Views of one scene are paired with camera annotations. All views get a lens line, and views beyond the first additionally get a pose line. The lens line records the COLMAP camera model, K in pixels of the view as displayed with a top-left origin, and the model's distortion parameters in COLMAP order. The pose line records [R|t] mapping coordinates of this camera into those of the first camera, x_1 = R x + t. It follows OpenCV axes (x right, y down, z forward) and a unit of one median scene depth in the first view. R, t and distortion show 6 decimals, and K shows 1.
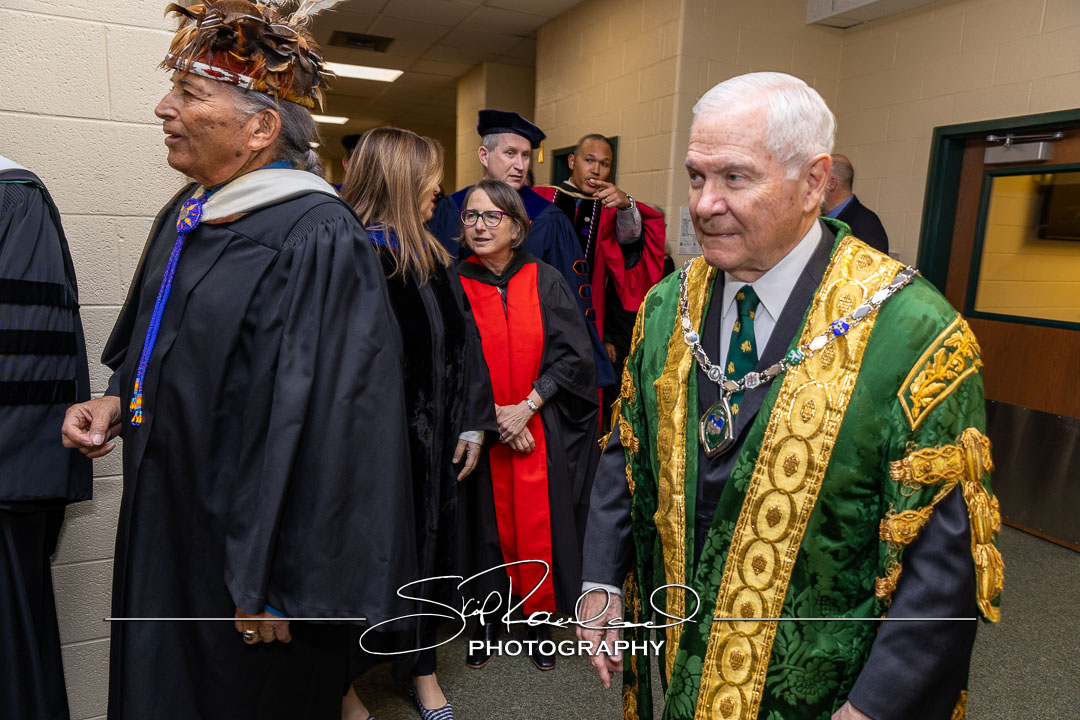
lens RADIAL K [[714.1, 0, 540.7], [0, 714.1, 360.9], [0, 0, 1]] dist [0.004973, 0.006462]
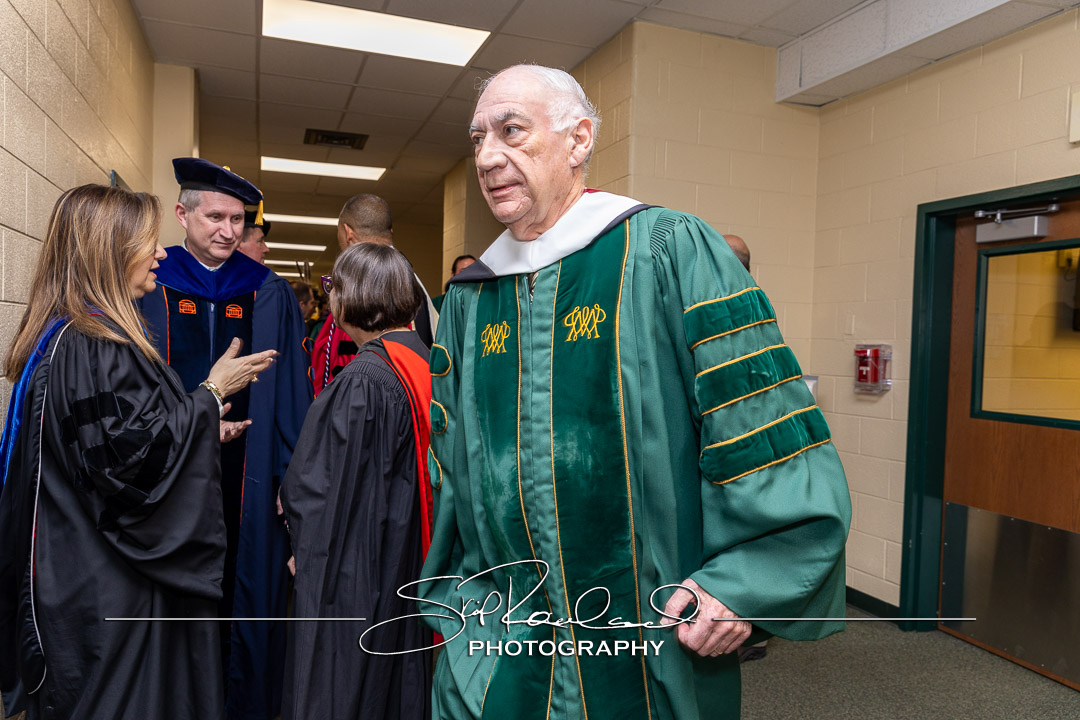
lens RADIAL K [[762.1, 0, 527.6], [0, 762.1, 362.8], [0, 0, 1]] dist [-0.014980, 0.024282]
pose [[0.997650, -0.007854, -0.068065, 0.128731], [-0.001913, 0.989829, -0.142253, 0.003856], [0.068490, 0.142049, 0.987487, 0.061273]]
